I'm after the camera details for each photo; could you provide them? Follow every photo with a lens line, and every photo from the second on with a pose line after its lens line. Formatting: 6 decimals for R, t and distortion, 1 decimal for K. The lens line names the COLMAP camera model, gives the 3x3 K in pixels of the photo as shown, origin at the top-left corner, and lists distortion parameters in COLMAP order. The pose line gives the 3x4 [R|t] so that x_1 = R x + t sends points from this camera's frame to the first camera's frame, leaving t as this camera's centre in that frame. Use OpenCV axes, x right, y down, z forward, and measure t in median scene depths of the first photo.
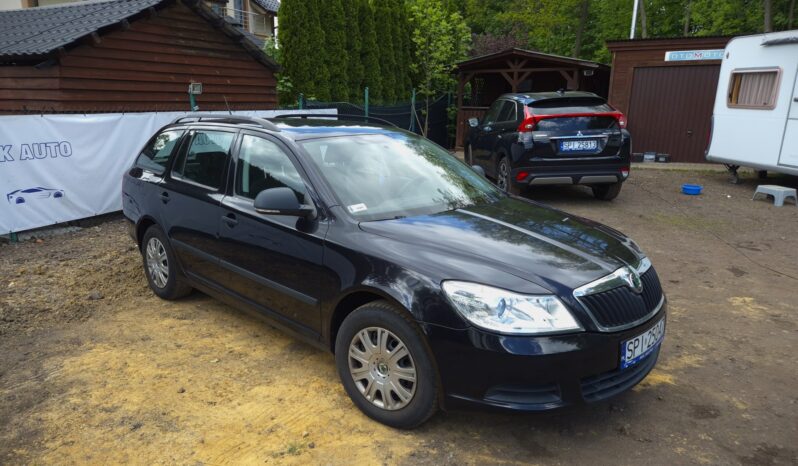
lens RADIAL K [[534.9, 0, 391.7], [0, 534.9, 230.3], [0, 0, 1]] dist [0.065847, -0.063344]
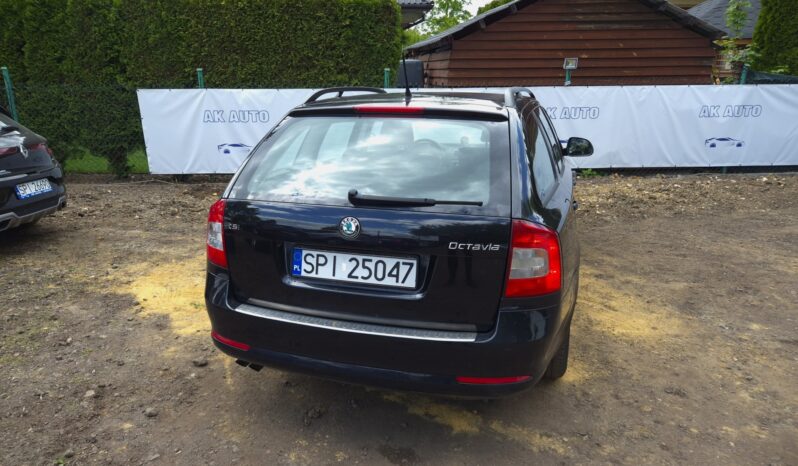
lens RADIAL K [[556.0, 0, 396.1], [0, 556.0, 233.3], [0, 0, 1]] dist [0.067687, -0.069769]
pose [[0.520333, 0.224451, -0.823939, 0.405881], [-0.194674, 0.970613, 0.141467, -0.037314], [0.831478, 0.086789, 0.548737, 0.170828]]
